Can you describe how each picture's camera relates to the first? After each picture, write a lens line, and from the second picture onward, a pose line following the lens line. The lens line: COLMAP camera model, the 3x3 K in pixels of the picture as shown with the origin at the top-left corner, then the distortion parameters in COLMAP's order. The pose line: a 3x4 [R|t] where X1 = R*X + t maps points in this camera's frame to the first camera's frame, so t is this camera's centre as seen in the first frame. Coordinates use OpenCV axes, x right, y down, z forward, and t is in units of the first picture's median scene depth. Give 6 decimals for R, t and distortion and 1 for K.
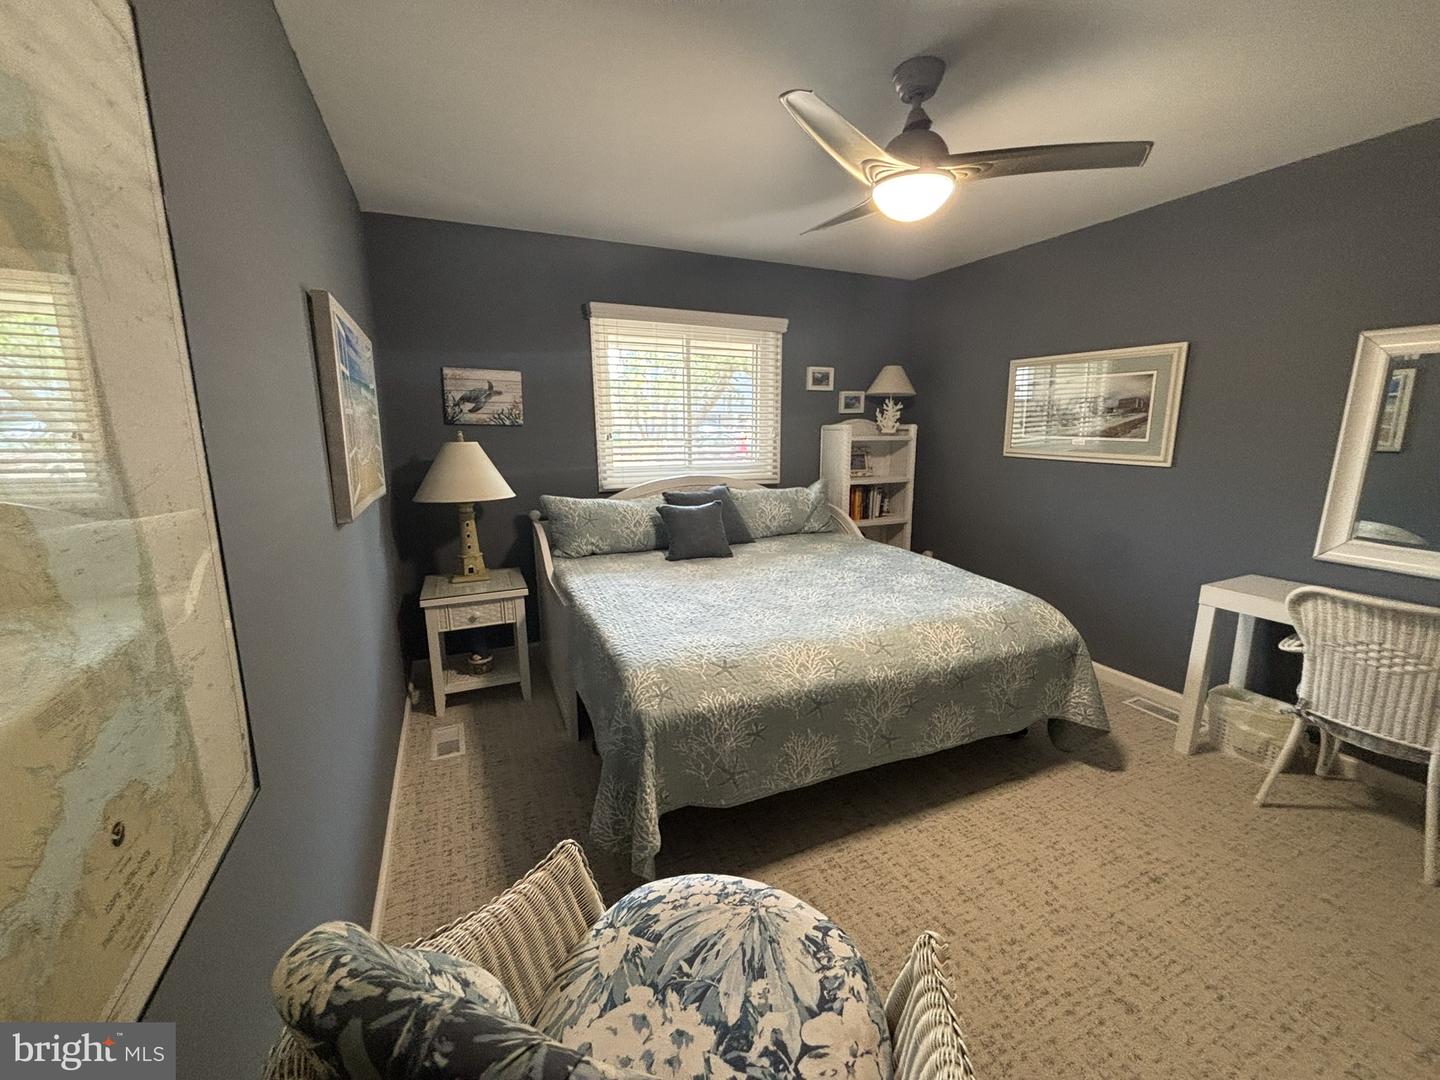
lens RADIAL K [[578.5, 0, 718.3], [0, 578.5, 537.3], [0, 0, 1]] dist [0.001357, -0.000671]
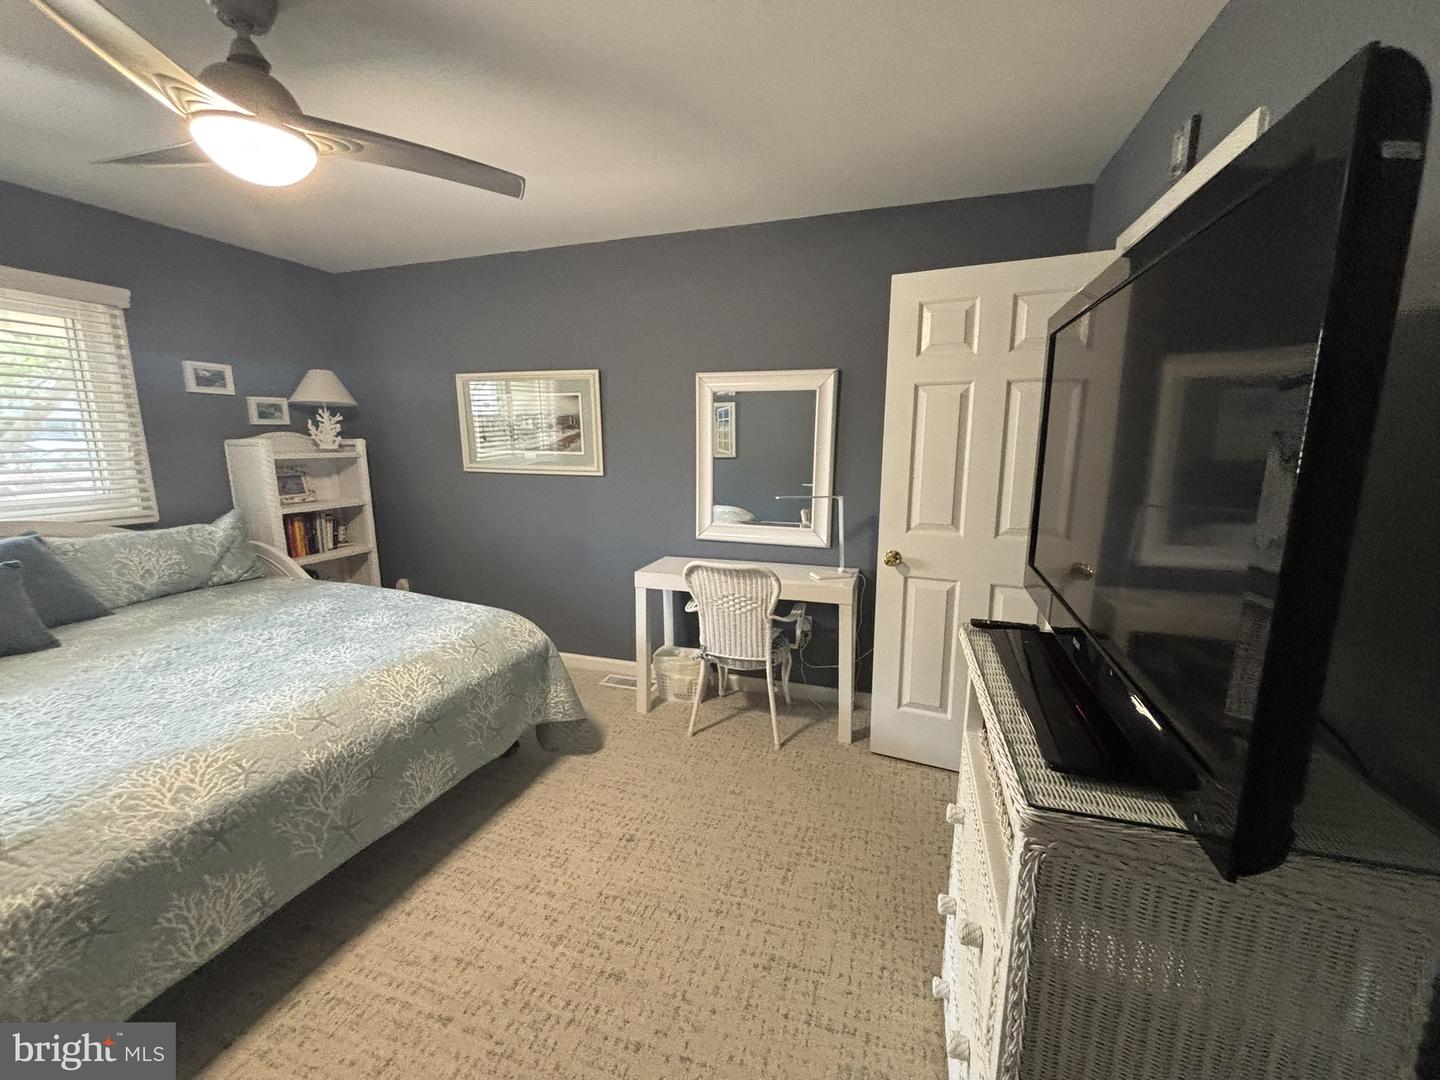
lens RADIAL K [[578.5, 0, 719.8], [0, 578.5, 538.9], [0, 0, 1]] dist [0.001357, -0.000671]
pose [[0.680087, -0.125865, 0.722246, 0.097077], [0.139674, 0.989353, 0.040892, -0.010060], [-0.719703, 0.073069, 0.690426, 0.033322]]
